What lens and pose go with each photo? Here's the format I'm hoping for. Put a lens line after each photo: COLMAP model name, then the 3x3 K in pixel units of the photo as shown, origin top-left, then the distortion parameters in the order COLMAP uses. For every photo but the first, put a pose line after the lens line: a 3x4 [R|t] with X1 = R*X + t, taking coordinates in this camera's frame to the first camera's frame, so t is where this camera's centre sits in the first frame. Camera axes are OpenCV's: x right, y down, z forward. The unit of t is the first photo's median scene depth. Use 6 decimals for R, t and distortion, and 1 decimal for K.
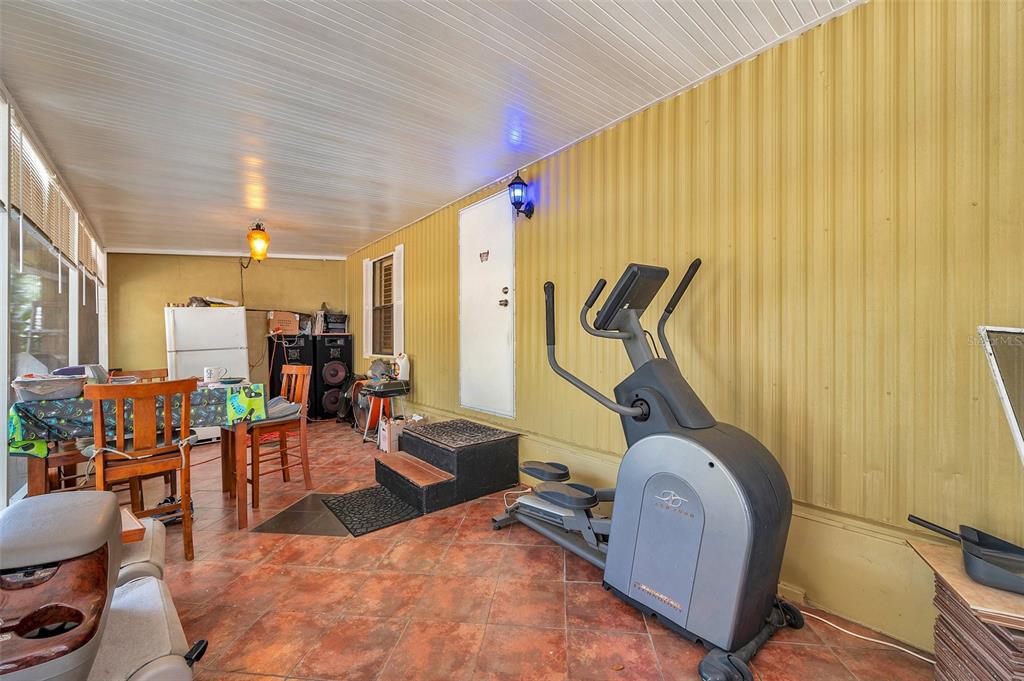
lens RADIAL K [[404.7, 0, 512.0], [0, 404.7, 340.5], [0, 0, 1]] dist [-0.000012, -0.000060]
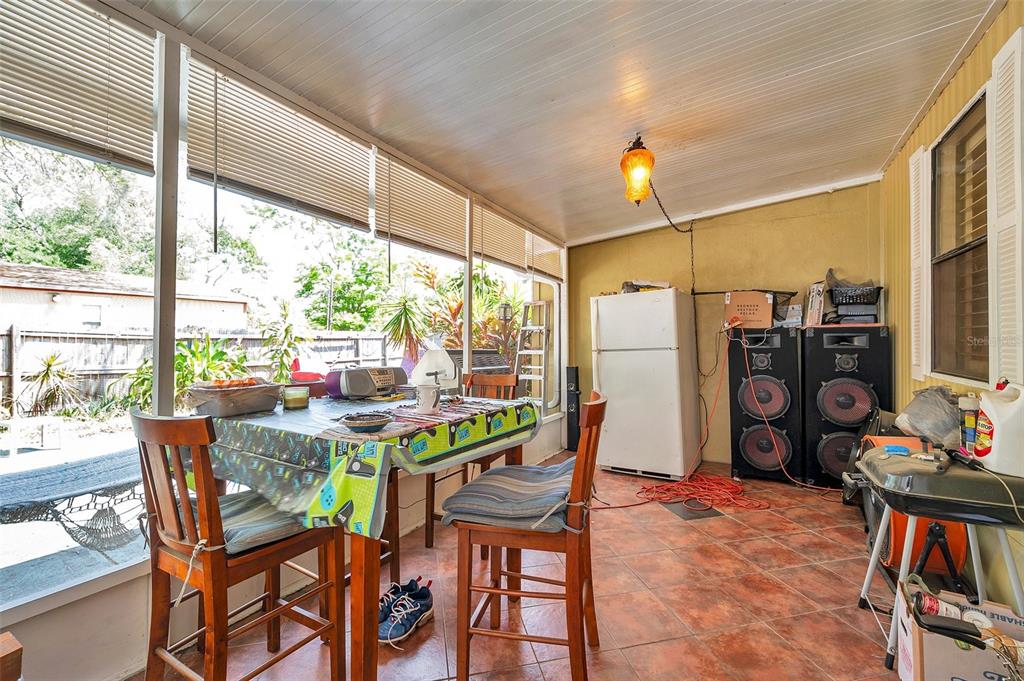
lens RADIAL K [[413.4, 0, 512.0], [0, 413.4, 340.5], [0, 0, 1]] dist [-0.000247, 0.000010]
pose [[0.331430, 0.005626, -0.943463, -0.089768], [-0.003437, 0.999983, 0.004756, 0.001972], [0.943473, 0.001667, 0.331444, 0.458578]]
